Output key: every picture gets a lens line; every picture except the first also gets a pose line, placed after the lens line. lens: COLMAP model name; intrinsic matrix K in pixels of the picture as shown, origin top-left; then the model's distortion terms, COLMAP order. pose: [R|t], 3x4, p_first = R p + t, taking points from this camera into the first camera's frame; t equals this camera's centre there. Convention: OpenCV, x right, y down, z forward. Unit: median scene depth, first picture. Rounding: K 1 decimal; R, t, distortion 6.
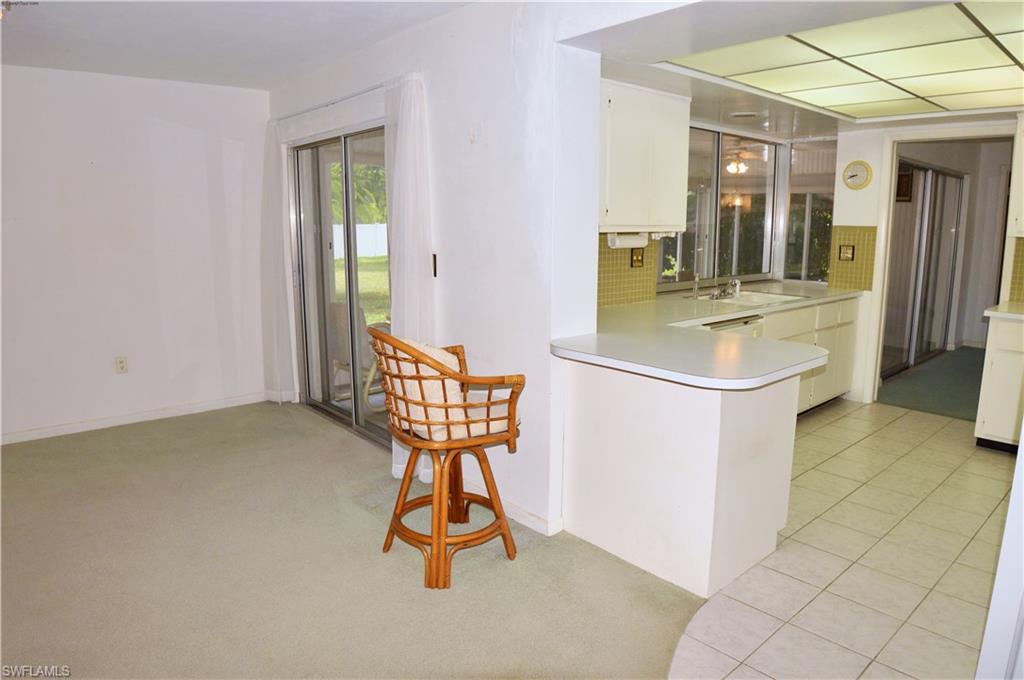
lens RADIAL K [[637.4, 0, 512.0], [0, 637.4, 340.0], [0, 0, 1]] dist [-0.085386, 0.003726]
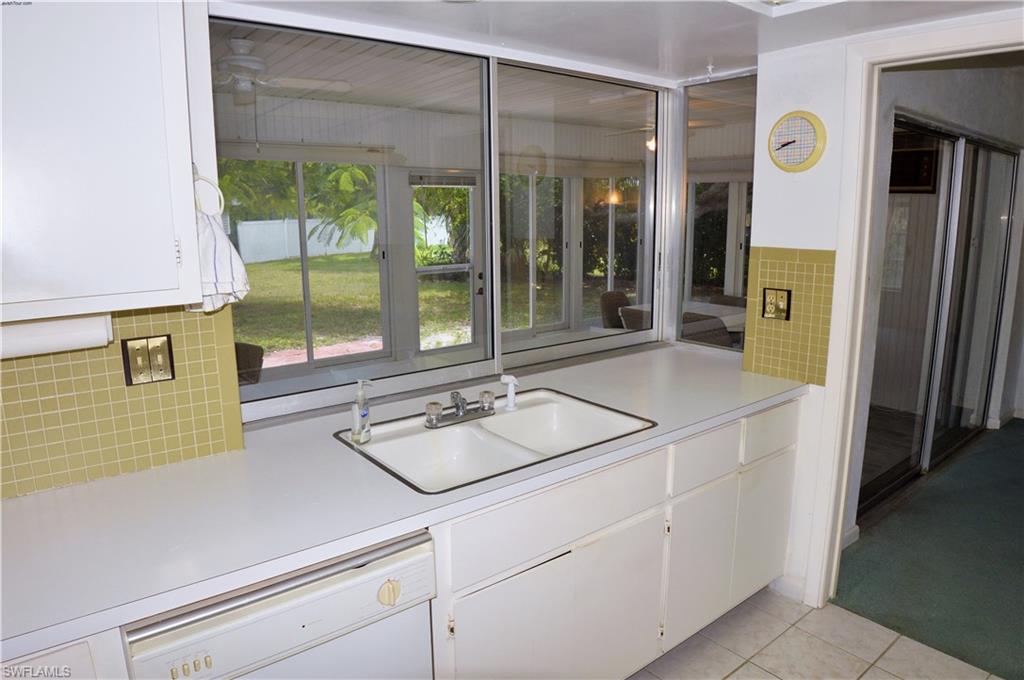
lens RADIAL K [[637.4, 0, 512.0], [0, 637.4, 340.0], [0, 0, 1]] dist [-0.085386, 0.003726]
pose [[0.998706, 0.002733, -0.050790, 0.336943], [-0.001970, 0.999884, 0.015074, -0.112154], [0.050825, -0.014954, 0.998596, 0.470330]]
